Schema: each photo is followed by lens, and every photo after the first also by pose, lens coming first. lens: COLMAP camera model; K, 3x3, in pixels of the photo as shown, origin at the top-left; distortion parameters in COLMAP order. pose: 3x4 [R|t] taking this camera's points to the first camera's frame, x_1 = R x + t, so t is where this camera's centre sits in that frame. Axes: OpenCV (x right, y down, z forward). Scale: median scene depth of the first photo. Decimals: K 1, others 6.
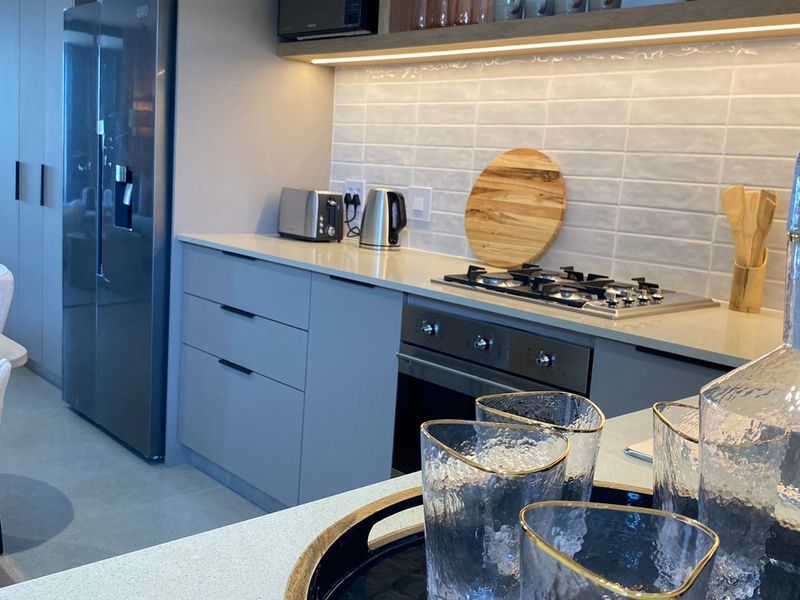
lens RADIAL K [[811.3, 0, 399.8], [0, 811.3, 301.9], [0, 0, 1]] dist [0.016425, 0.000000]
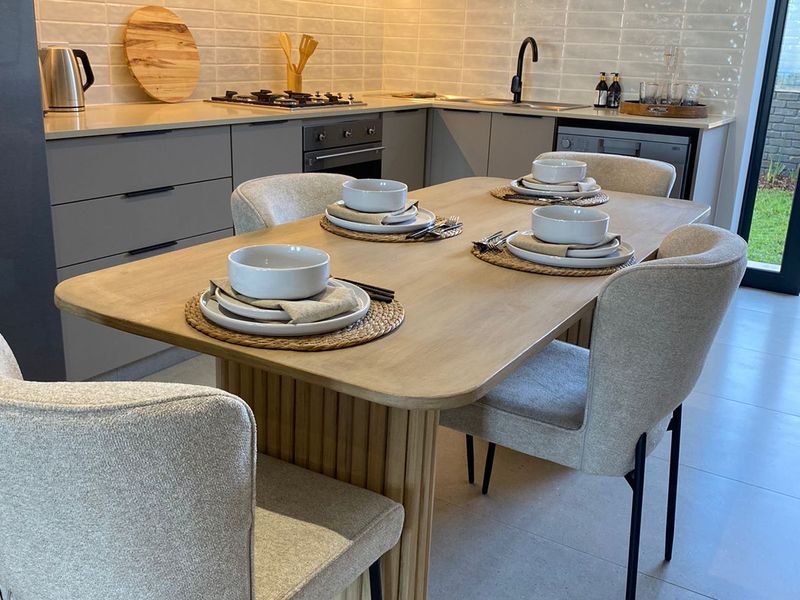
lens RADIAL K [[811.3, 0, 399.7], [0, 811.3, 297.4], [0, 0, 1]] dist [0.016425, 0.000000]
pose [[-0.278195, -0.359350, 0.890772, -1.280972], [0.099232, 0.911666, 0.398770, -0.248235], [-0.955385, 0.199329, -0.217962, 1.025760]]
